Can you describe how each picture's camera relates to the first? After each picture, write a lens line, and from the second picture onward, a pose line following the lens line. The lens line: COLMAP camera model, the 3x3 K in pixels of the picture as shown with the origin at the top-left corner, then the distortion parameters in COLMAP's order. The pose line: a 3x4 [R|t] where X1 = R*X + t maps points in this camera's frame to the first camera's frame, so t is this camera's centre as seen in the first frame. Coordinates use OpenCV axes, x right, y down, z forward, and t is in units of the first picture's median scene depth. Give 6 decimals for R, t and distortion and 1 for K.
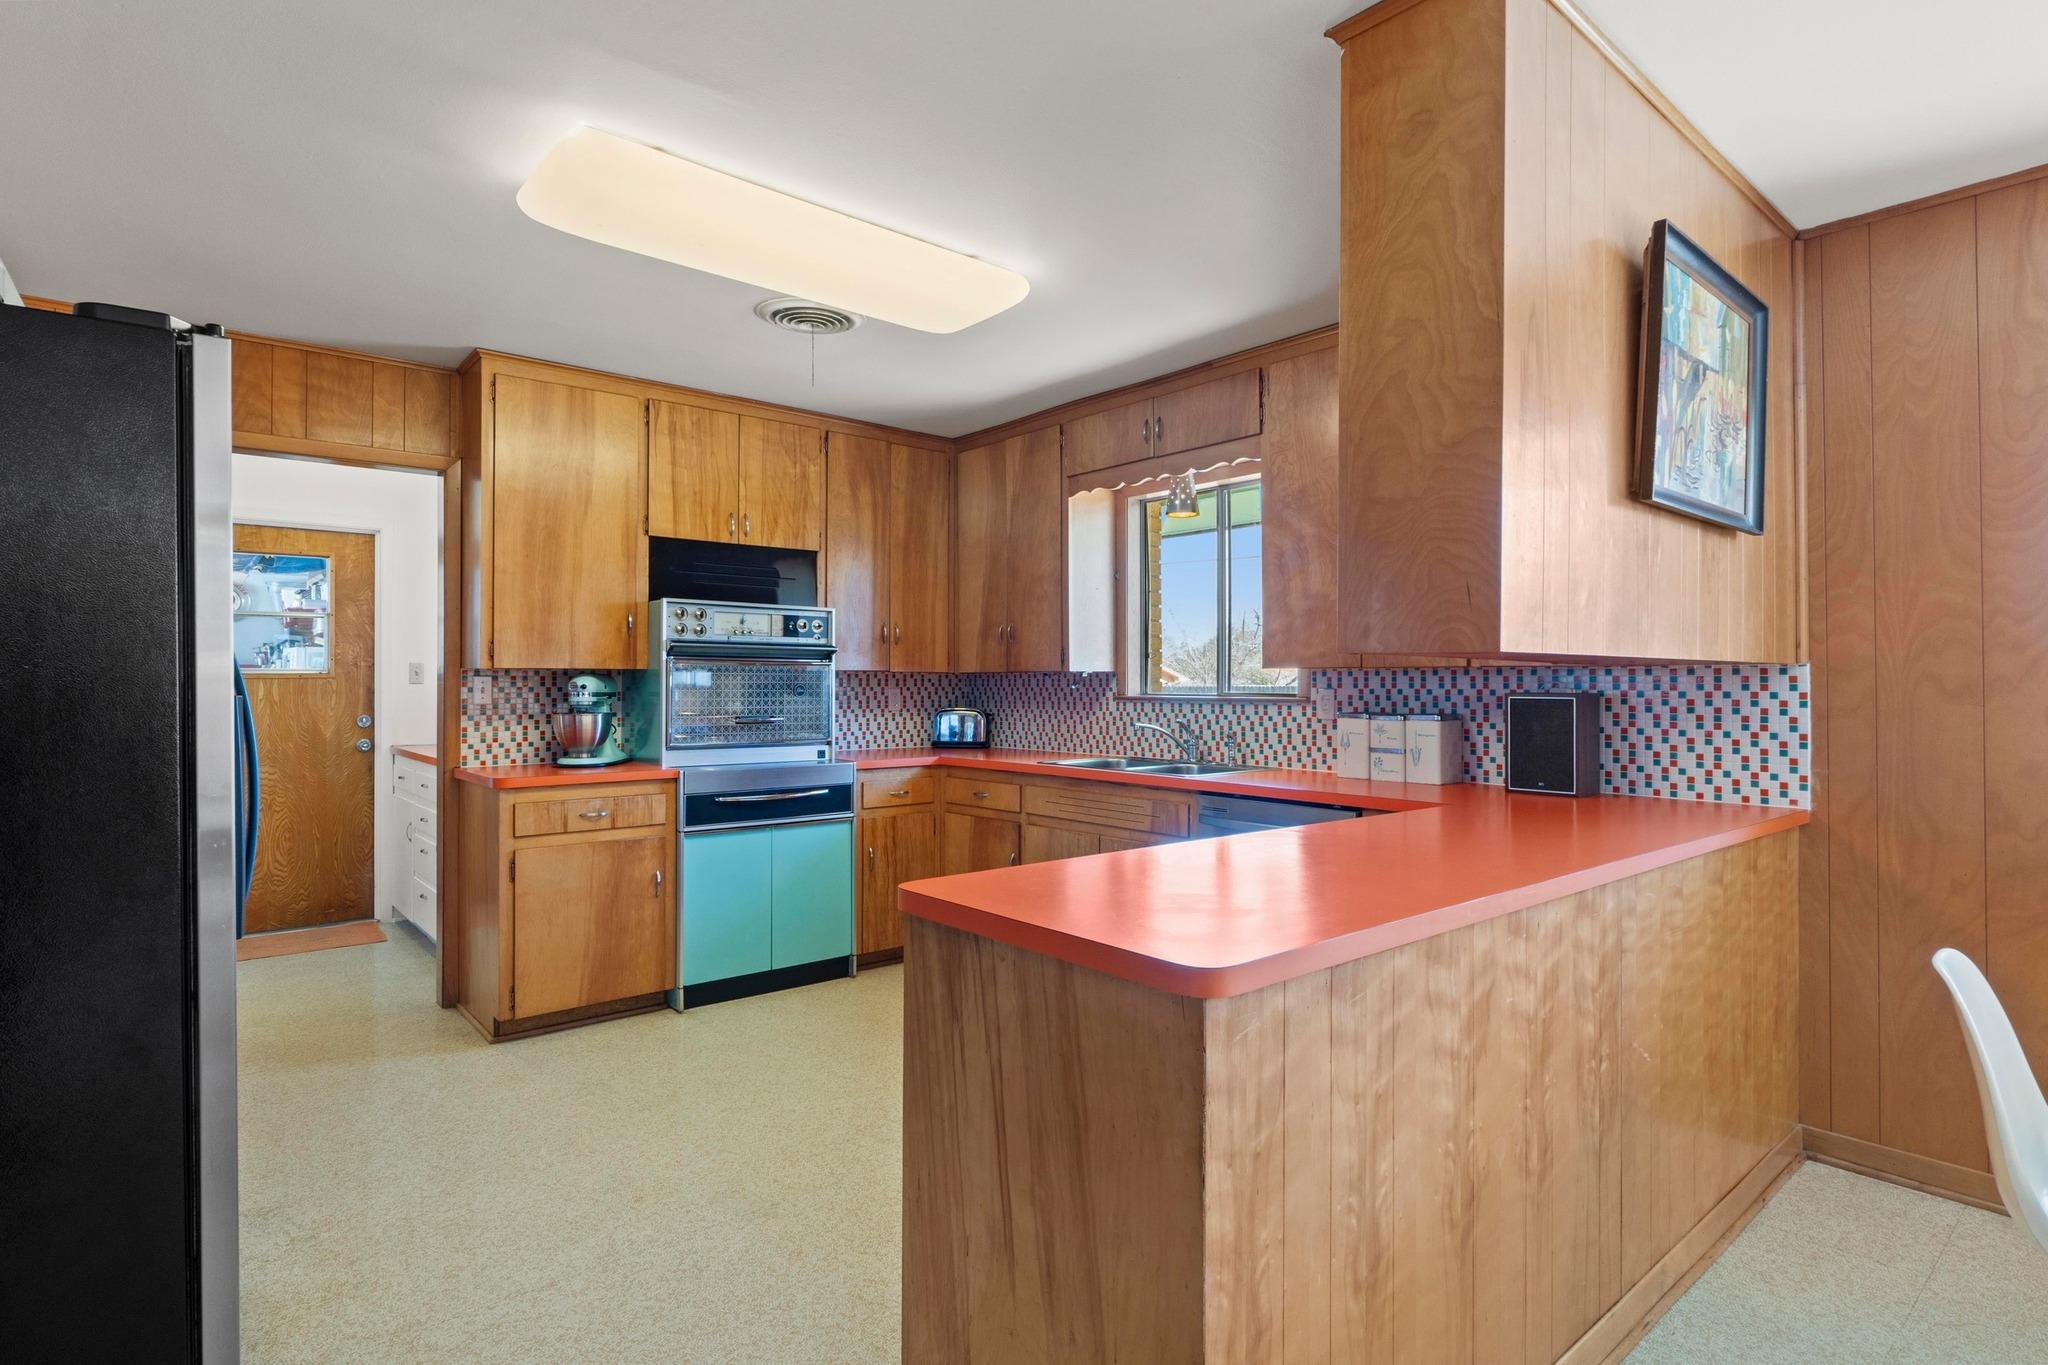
lens RADIAL K [[1035.5, 0, 1024.7], [0, 1035.5, 677.3], [0, 0, 1]] dist [-0.002547, -0.000602]
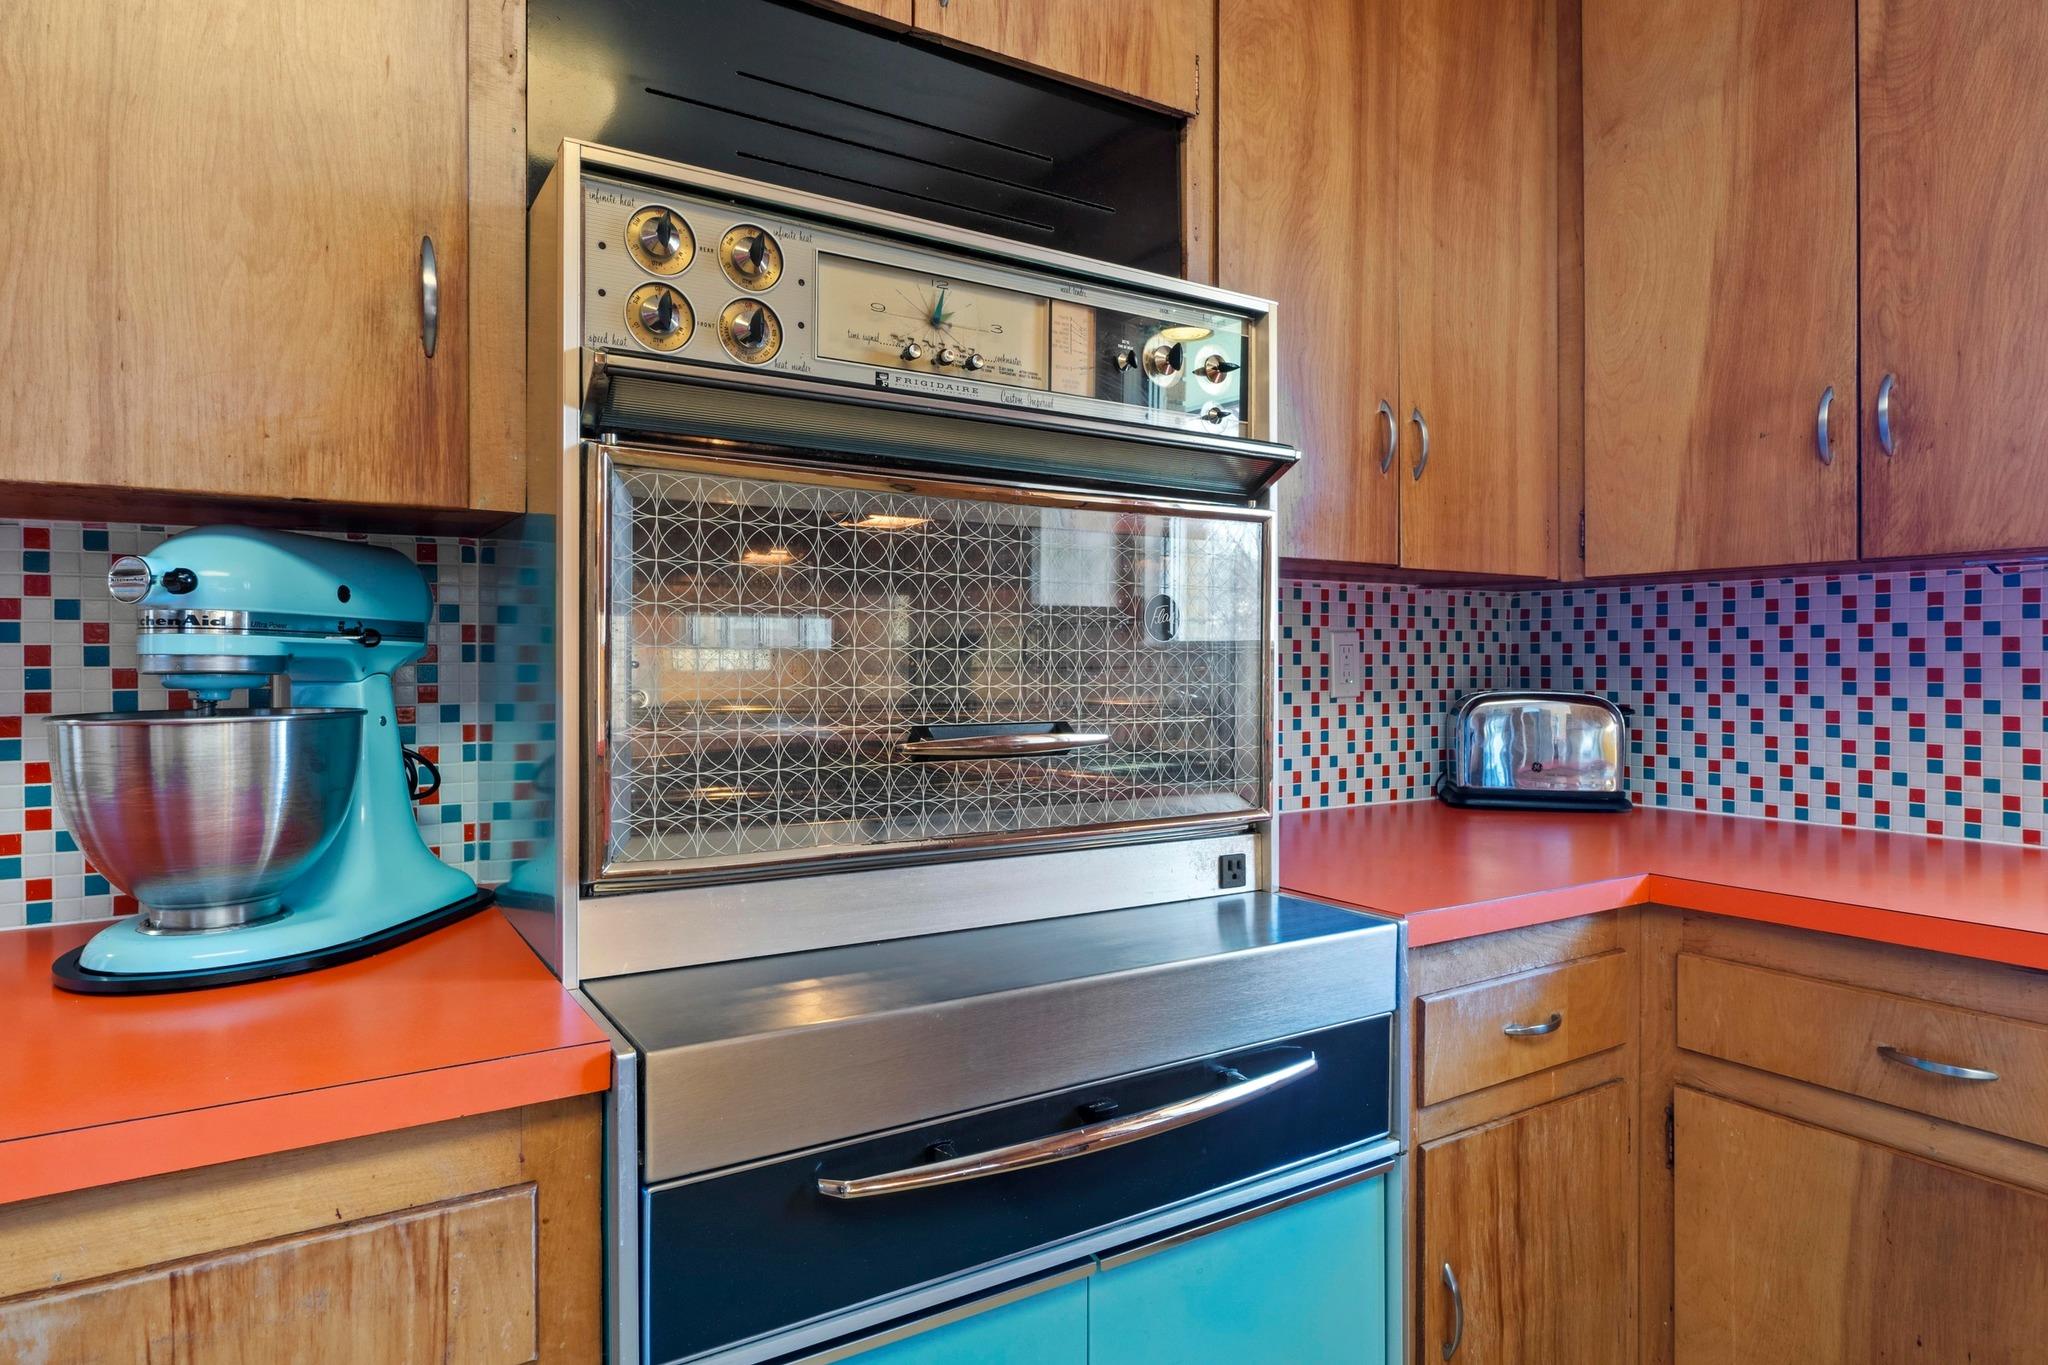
lens RADIAL K [[1174.9, 0, 1022.8], [0, 1174.9, 666.4], [0, 0, 1]] dist [-0.001996, -0.001071]
pose [[0.990465, -0.000659, -0.137764, -0.226923], [0.002114, 0.999944, 0.010414, 0.022584], [0.137749, -0.010605, 0.990410, 0.774259]]
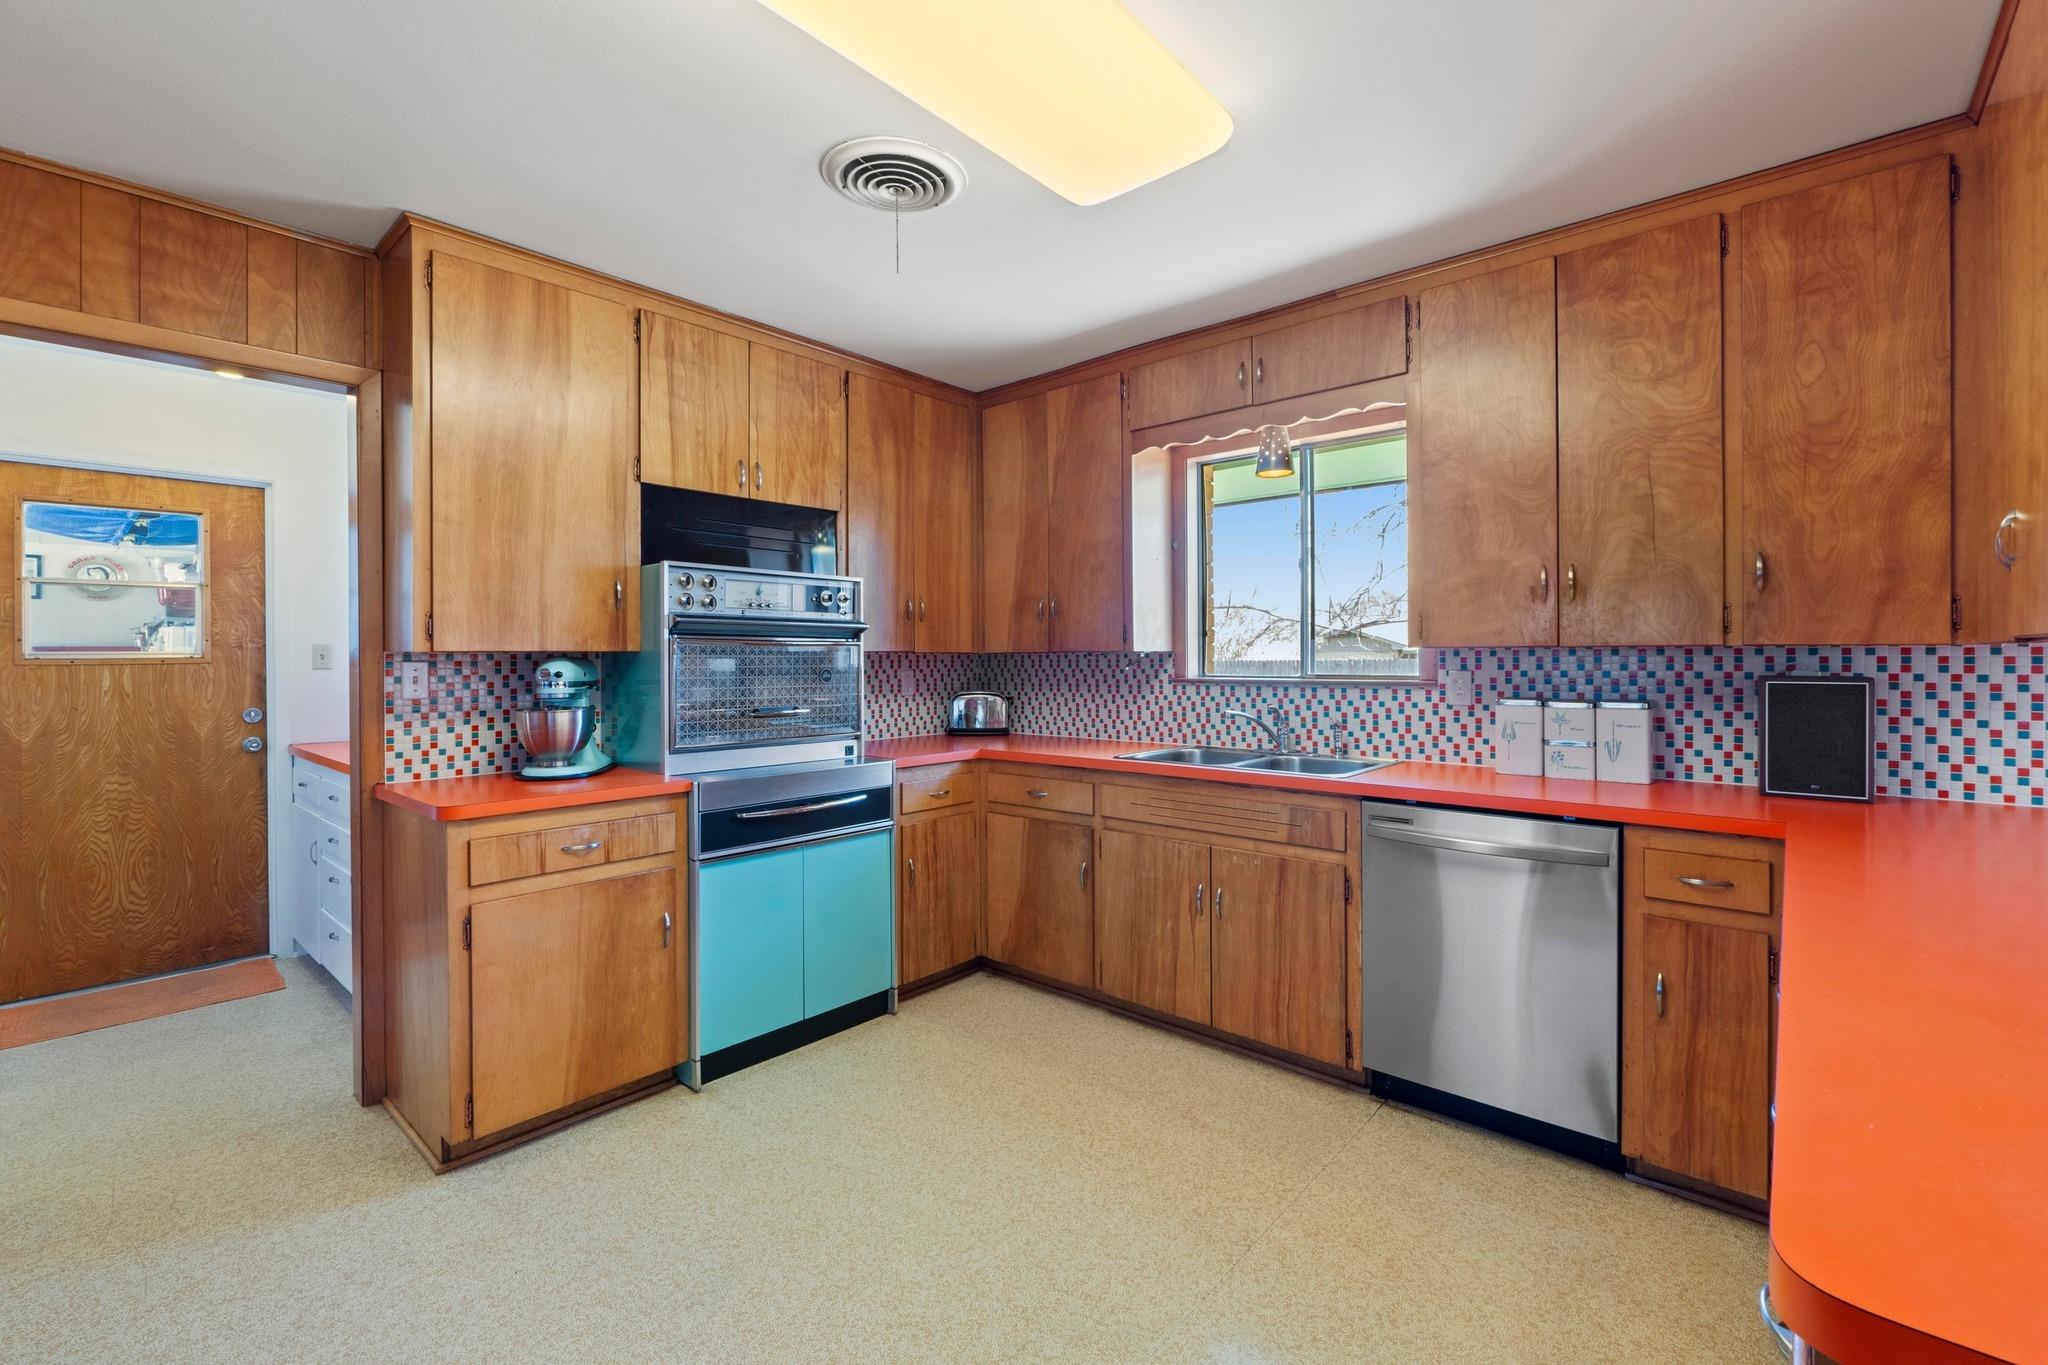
lens RADIAL K [[872.0, 0, 1026.2], [0, 872.0, 662.5], [0, 0, 1]] dist [-0.007598, 0.000871]
pose [[0.989419, -0.005257, 0.144992, -0.171018], [0.003839, 0.999942, 0.010055, -0.004889], [-0.145036, -0.009392, 0.989382, 0.301612]]
